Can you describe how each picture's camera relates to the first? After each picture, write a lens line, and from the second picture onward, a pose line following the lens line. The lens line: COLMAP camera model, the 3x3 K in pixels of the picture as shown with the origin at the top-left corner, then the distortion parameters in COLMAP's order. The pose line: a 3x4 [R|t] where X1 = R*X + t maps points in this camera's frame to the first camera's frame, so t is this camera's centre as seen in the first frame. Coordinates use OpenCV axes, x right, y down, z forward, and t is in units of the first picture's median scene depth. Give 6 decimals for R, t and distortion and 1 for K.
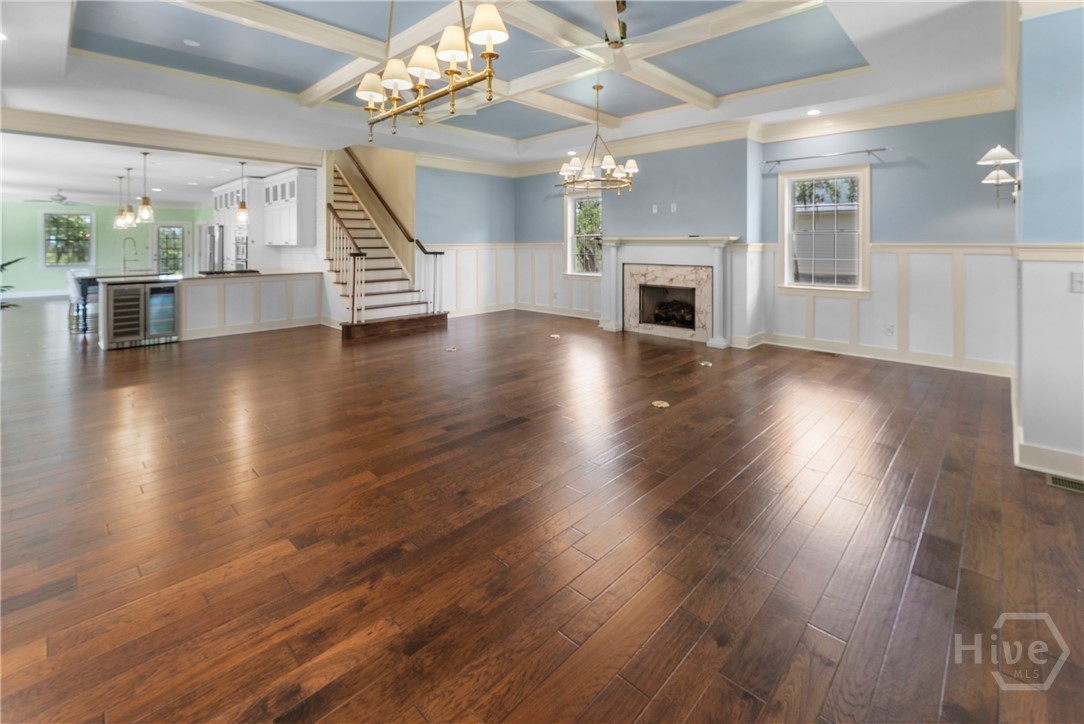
lens RADIAL K [[469.0, 0, 532.0], [0, 469.0, 336.6], [0, 0, 1]] dist [-0.020006, -0.000202]
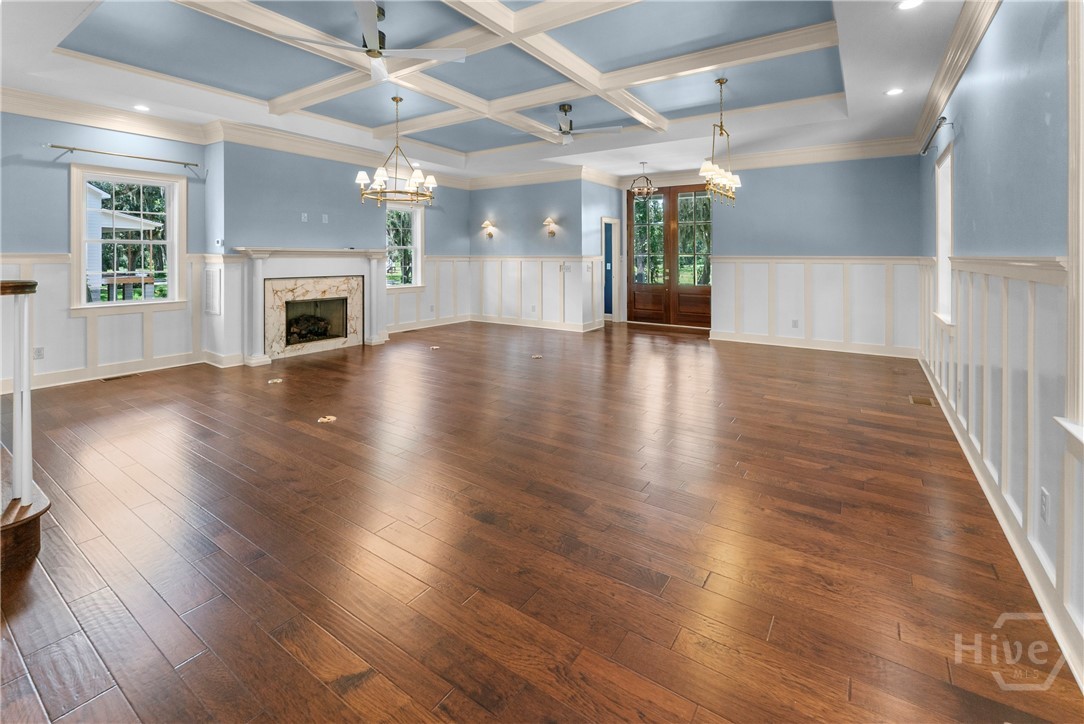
lens RADIAL K [[467.1, 0, 536.8], [0, 467.1, 360.9], [0, 0, 1]] dist [-0.011445, 0.000105]
pose [[-0.182951, -0.213808, 0.959591, -0.759071], [0.184824, 0.951181, 0.247172, -0.143334], [-0.965593, 0.222576, -0.134503, 0.732578]]
